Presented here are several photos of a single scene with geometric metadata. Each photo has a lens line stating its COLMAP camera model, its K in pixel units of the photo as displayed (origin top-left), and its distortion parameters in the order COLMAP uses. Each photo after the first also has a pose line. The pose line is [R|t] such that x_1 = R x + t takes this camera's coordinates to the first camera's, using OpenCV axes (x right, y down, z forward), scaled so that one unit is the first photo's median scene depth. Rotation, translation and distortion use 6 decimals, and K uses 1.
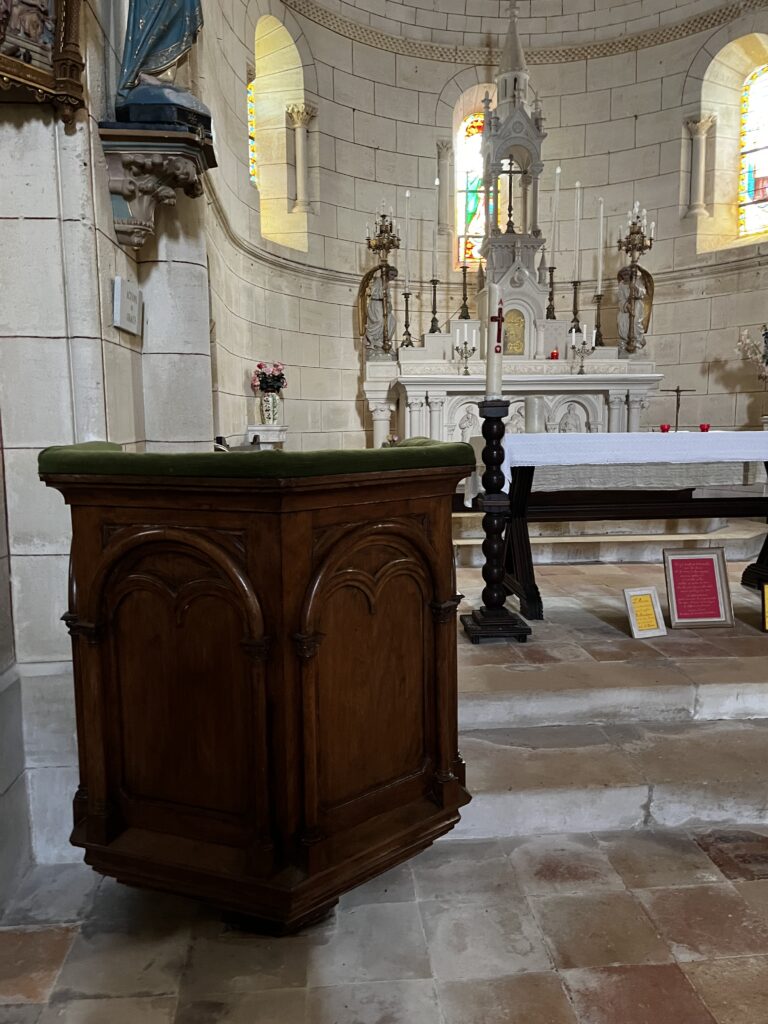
lens RADIAL K [[780.3, 0, 379.1], [0, 780.3, 522.0], [0, 0, 1]] dist [0.057185, -0.086137]
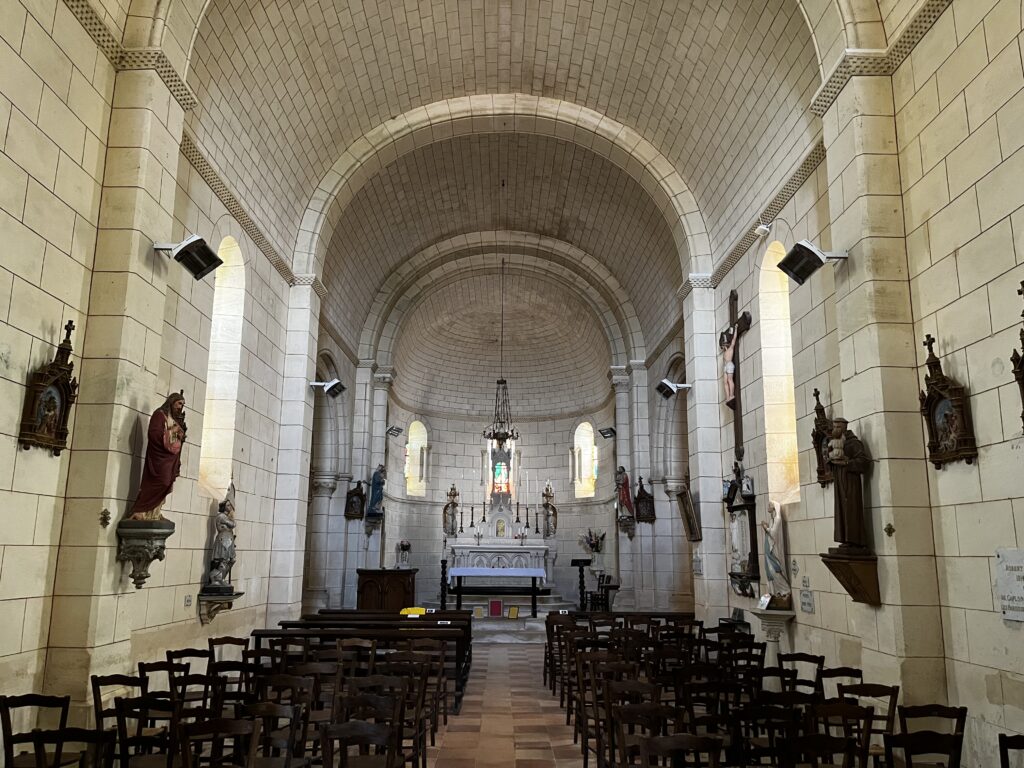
lens RADIAL K [[780.3, 0, 509.2], [0, 780.3, 360.7], [0, 0, 1]] dist [0.057185, -0.086137]
pose [[0.997037, 0.000353, -0.076918, 0.400471], [-0.028009, 0.933006, -0.358769, 0.173251], [0.071638, 0.359861, 0.930252, -1.631233]]
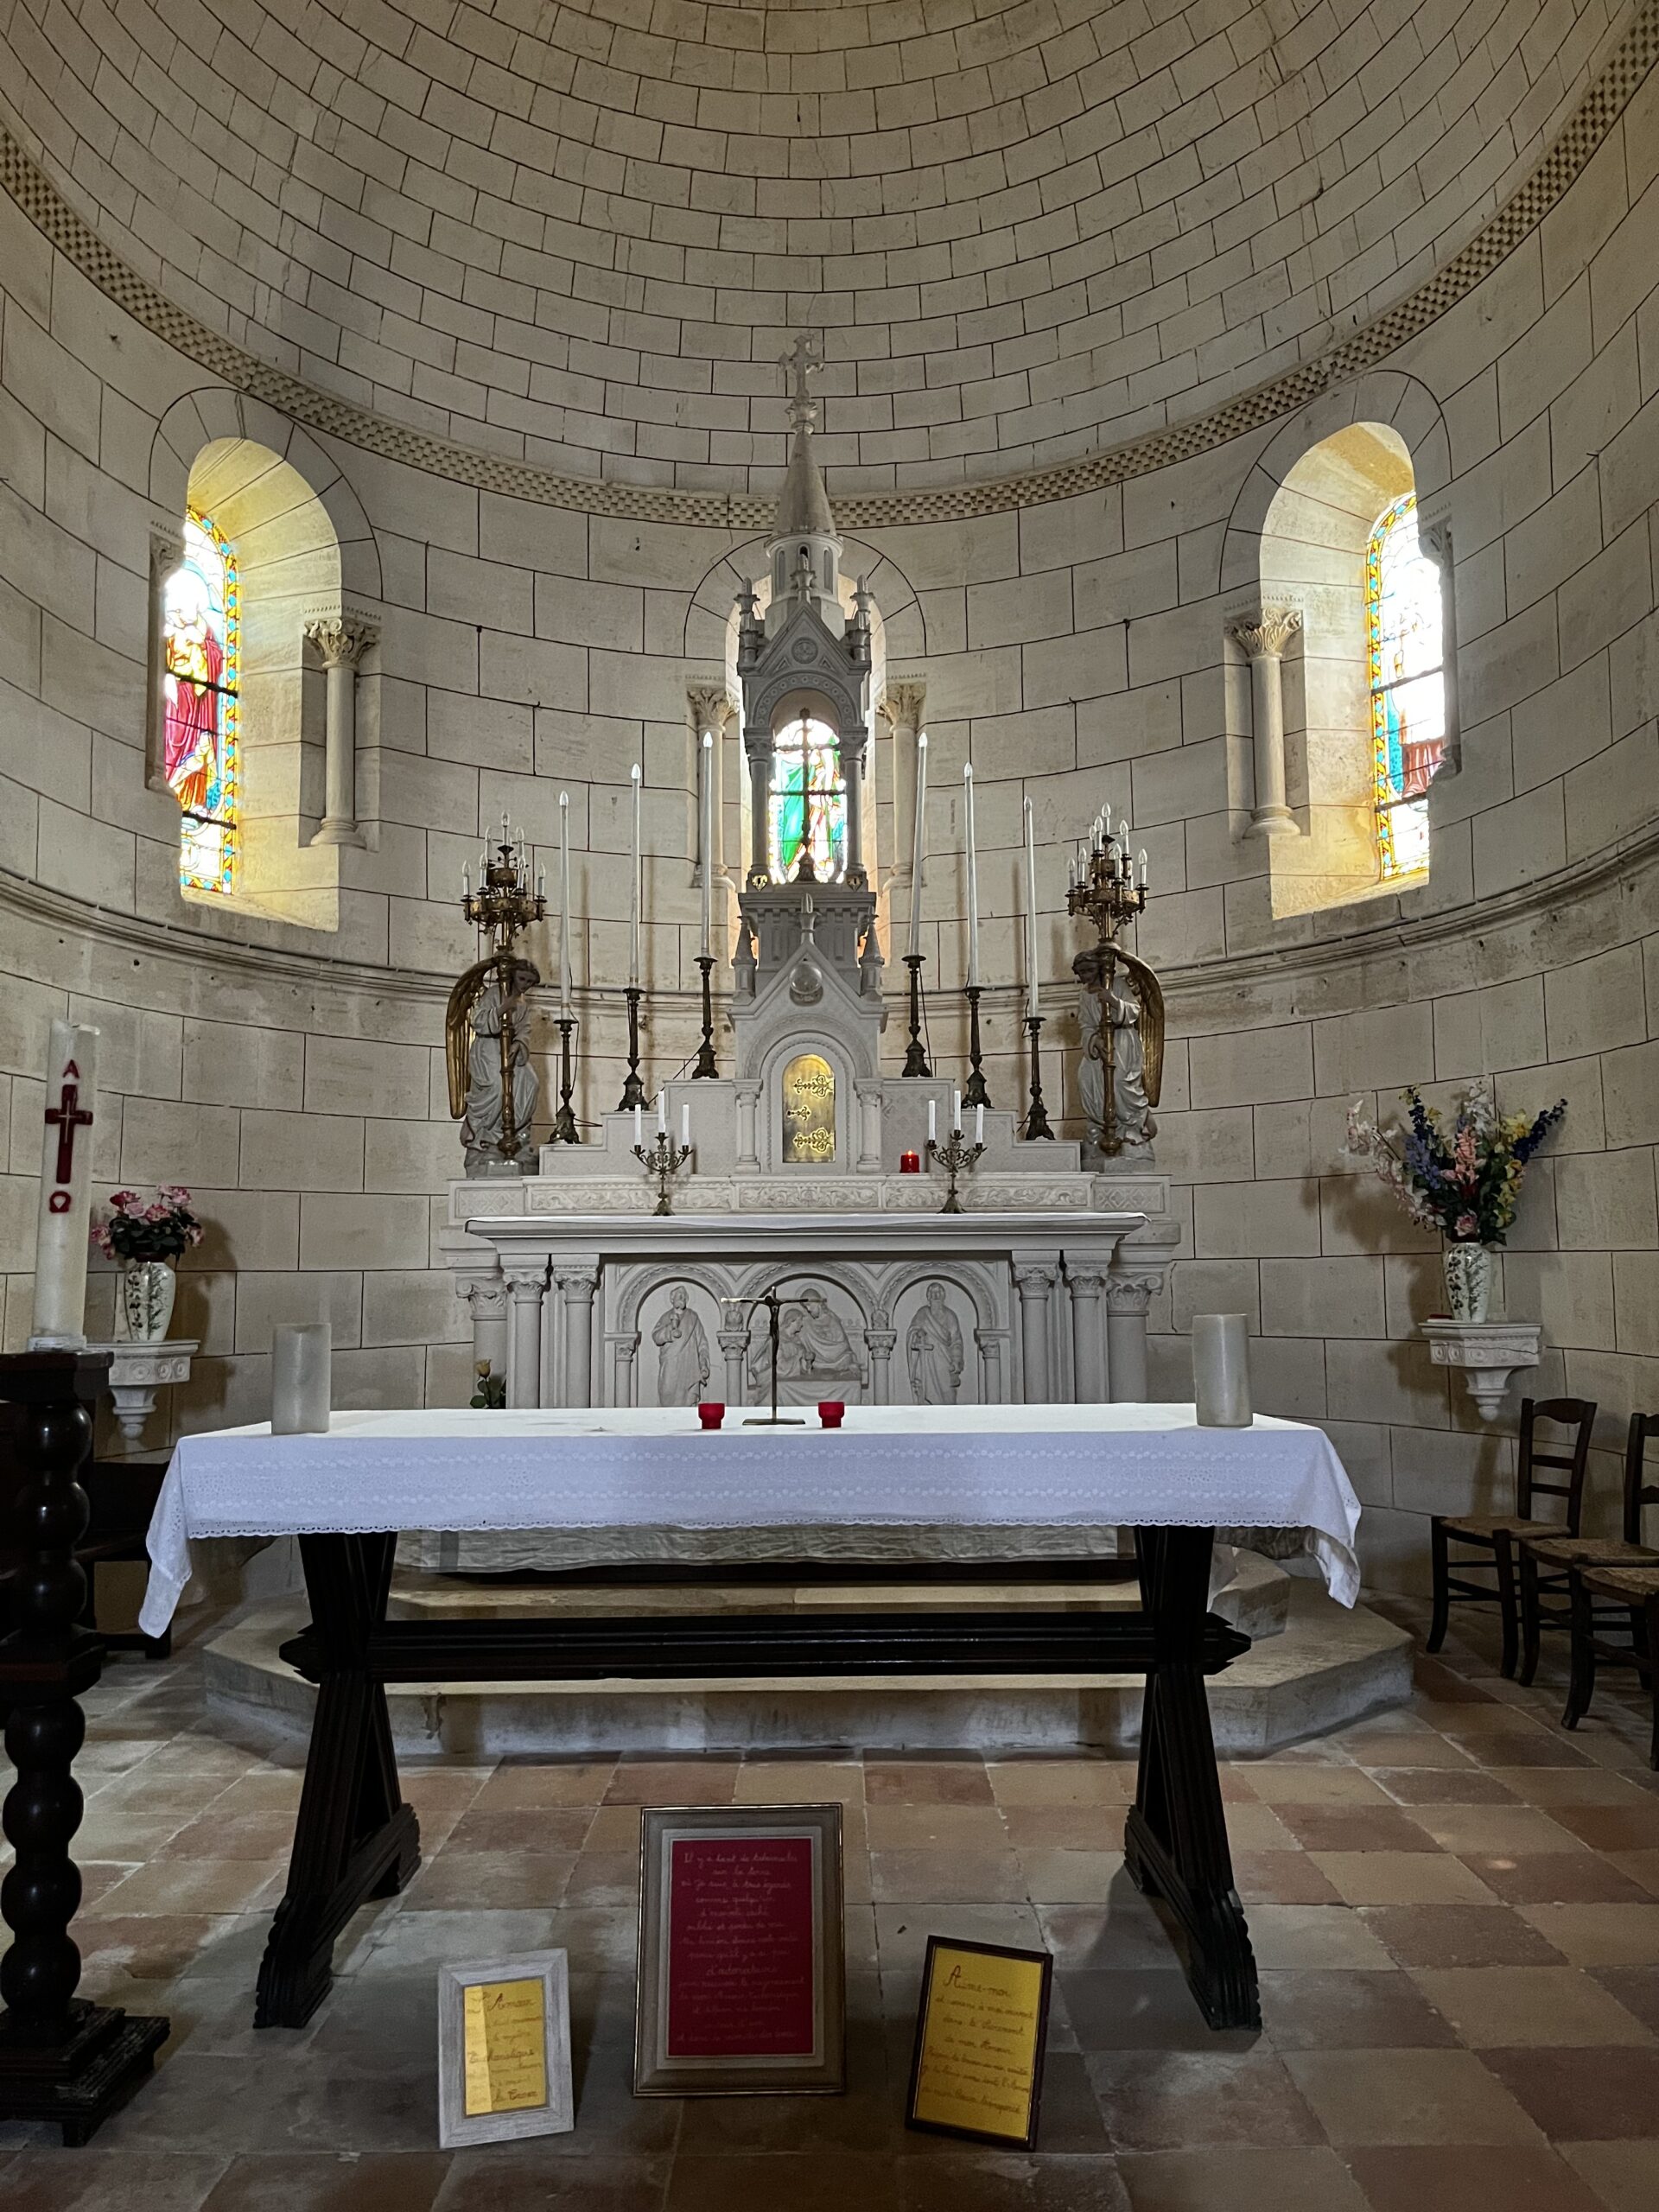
lens RADIAL K [[1685.5, 0, 821.2], [0, 1685.5, 1118.2], [0, 0, 1]] dist [0.057185, -0.086137]
pose [[0.996026, -0.008483, -0.088653, 0.255366], [-0.010752, 0.976718, -0.214259, -0.047406], [0.088407, 0.214361, 0.972745, 0.141352]]
